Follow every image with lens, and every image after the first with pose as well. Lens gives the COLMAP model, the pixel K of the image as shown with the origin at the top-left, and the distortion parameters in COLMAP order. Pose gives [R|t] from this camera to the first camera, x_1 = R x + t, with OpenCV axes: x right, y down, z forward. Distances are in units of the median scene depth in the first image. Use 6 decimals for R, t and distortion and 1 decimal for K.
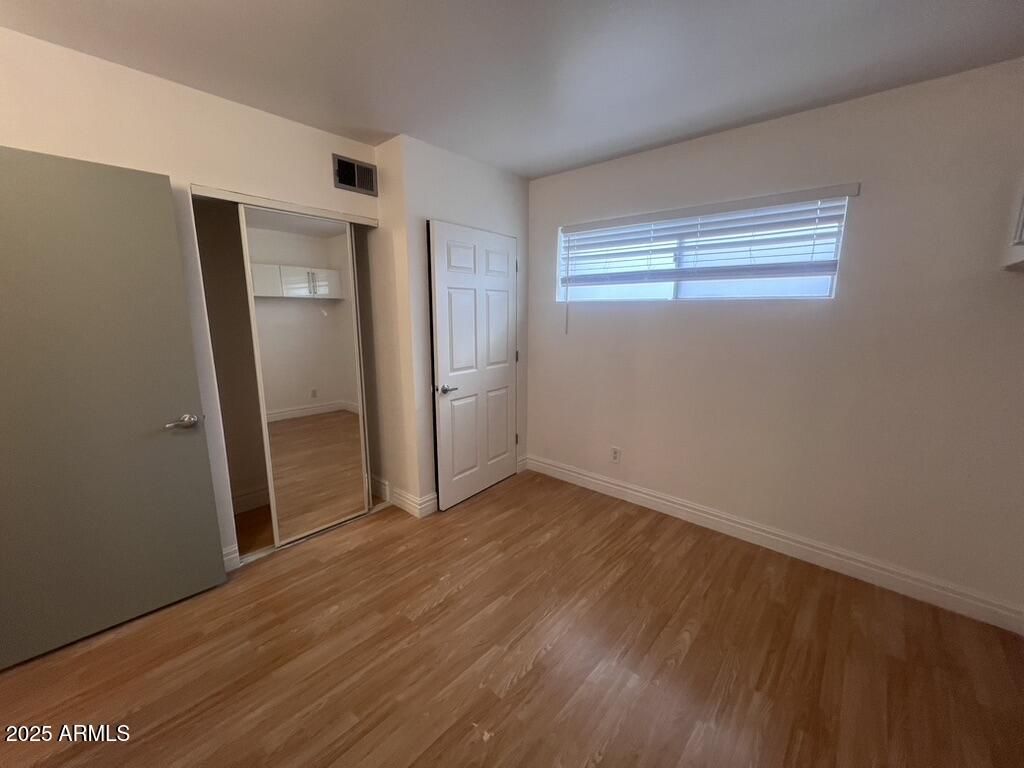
lens RADIAL K [[410.8, 0, 507.3], [0, 410.8, 383.8], [0, 0, 1]] dist [-0.000749, -0.000843]
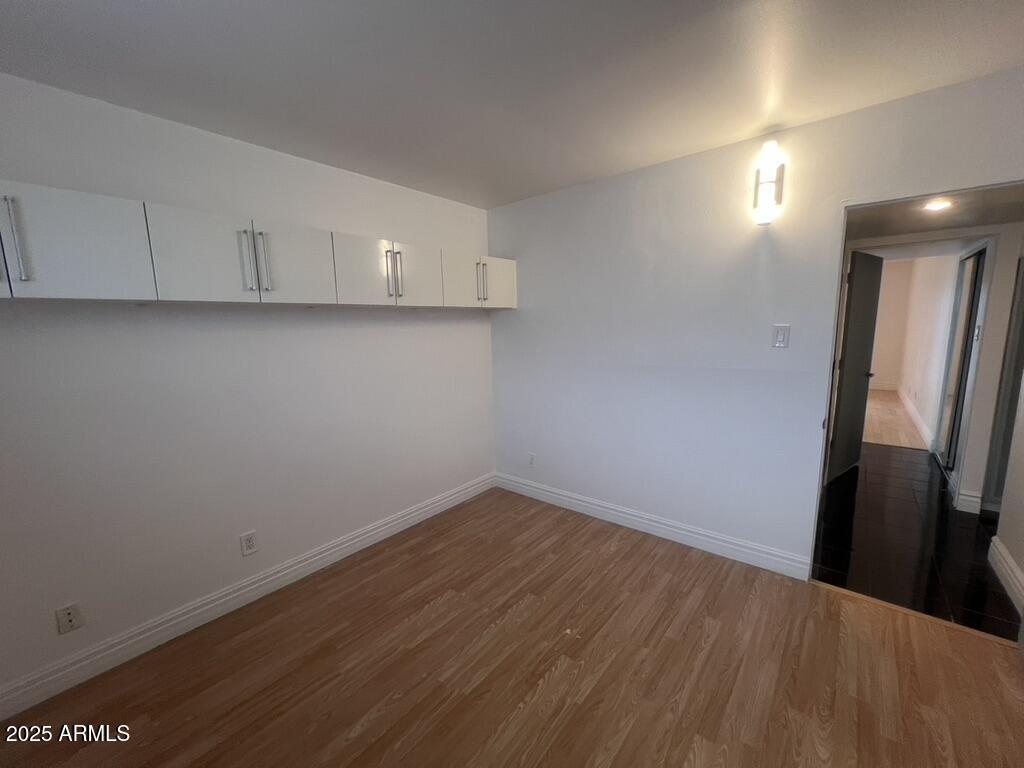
lens RADIAL K [[410.0, 0, 509.1], [0, 410.0, 389.1], [0, 0, 1]] dist [-0.000705, 0.000912]
pose [[-0.999342, 0.027259, -0.023913, 0.093892], [0.017904, 0.944404, 0.328299, -0.229946], [0.031533, 0.327655, -0.944271, 1.166537]]
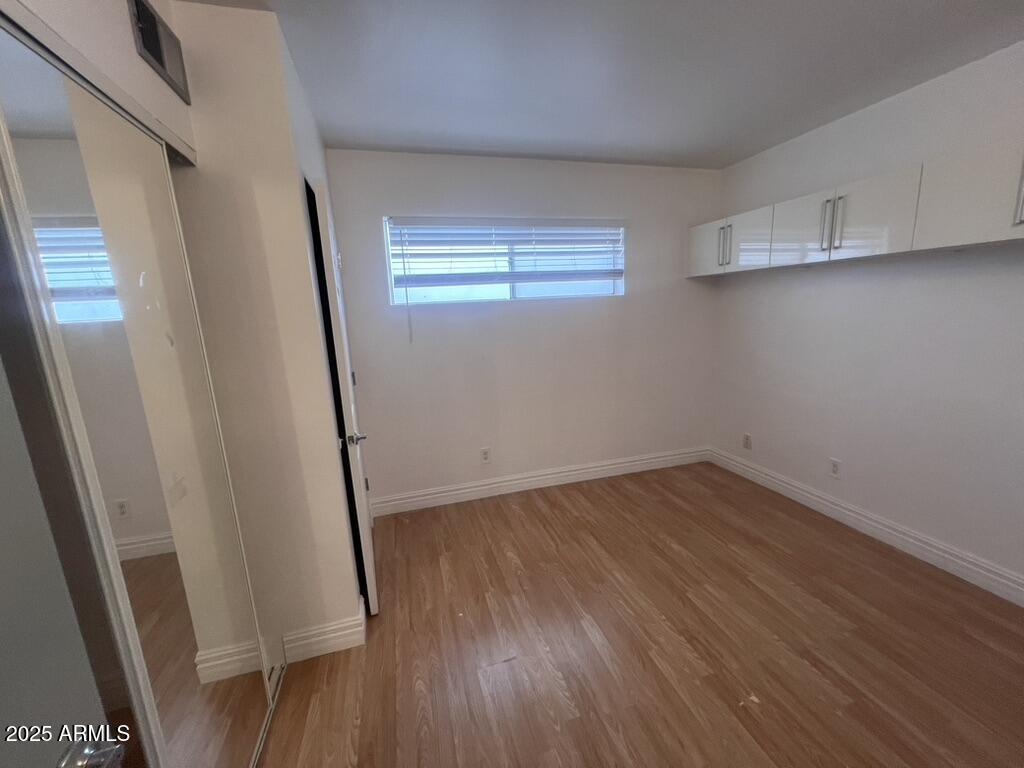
lens RADIAL K [[410.8, 0, 512.9], [0, 410.8, 385.2], [0, 0, 1]] dist [-0.000749, -0.000843]
pose [[0.530364, -0.189865, 0.826236, -0.632417], [0.200178, 0.975087, 0.095575, -0.097162], [-0.823798, 0.114705, 0.555158, 0.469598]]
